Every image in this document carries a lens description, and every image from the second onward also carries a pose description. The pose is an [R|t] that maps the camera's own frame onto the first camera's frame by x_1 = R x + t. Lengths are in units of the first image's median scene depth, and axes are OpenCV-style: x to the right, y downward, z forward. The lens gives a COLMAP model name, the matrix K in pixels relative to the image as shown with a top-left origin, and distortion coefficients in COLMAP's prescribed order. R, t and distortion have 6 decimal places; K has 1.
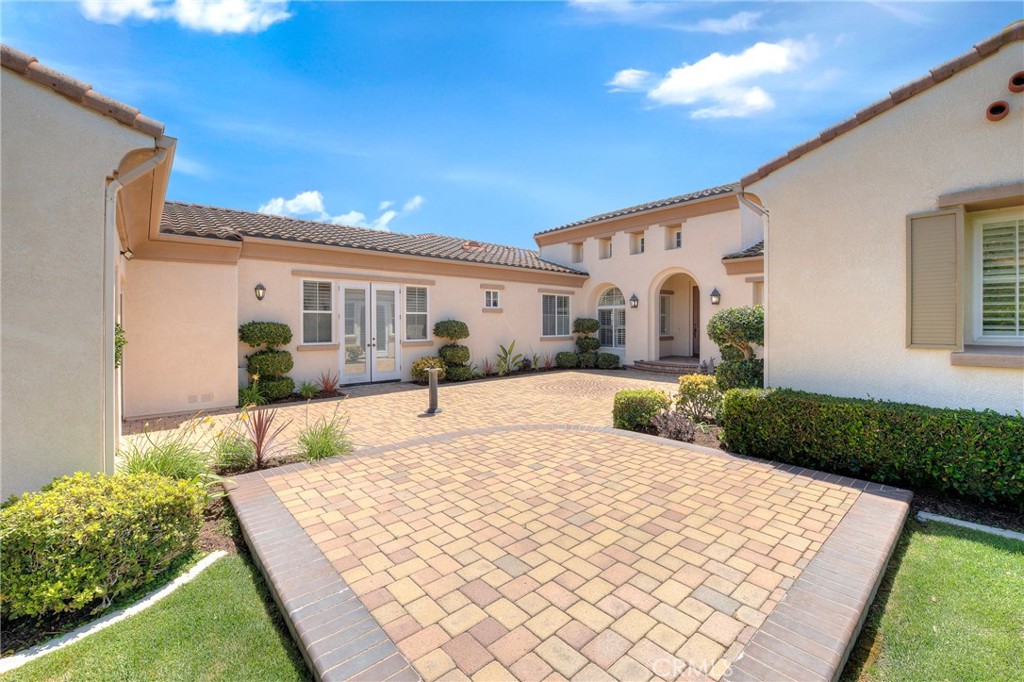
lens RADIAL K [[422.7, 0, 512.9], [0, 422.7, 321.9], [0, 0, 1]] dist [-0.006388, -0.000659]
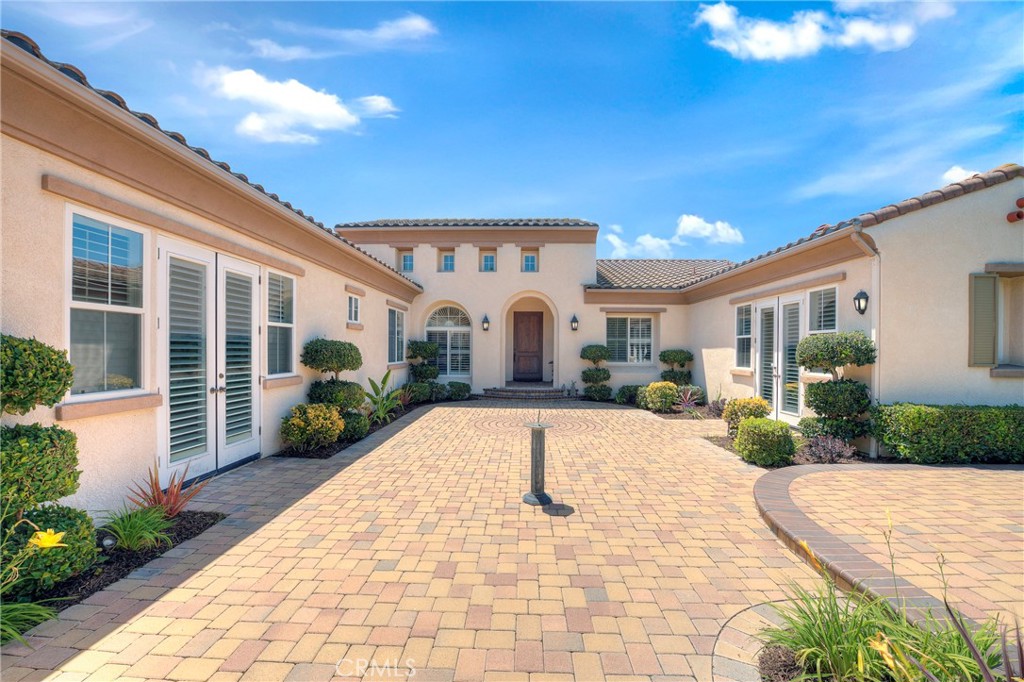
lens RADIAL K [[423.5, 0, 511.3], [0, 423.5, 347.6], [0, 0, 1]] dist [-0.012330, -0.000218]
pose [[0.685009, 0.010387, 0.728460, -0.404700], [-0.011376, 0.999929, -0.003559, 0.006574], [-0.728446, -0.005849, 0.685079, 0.408279]]
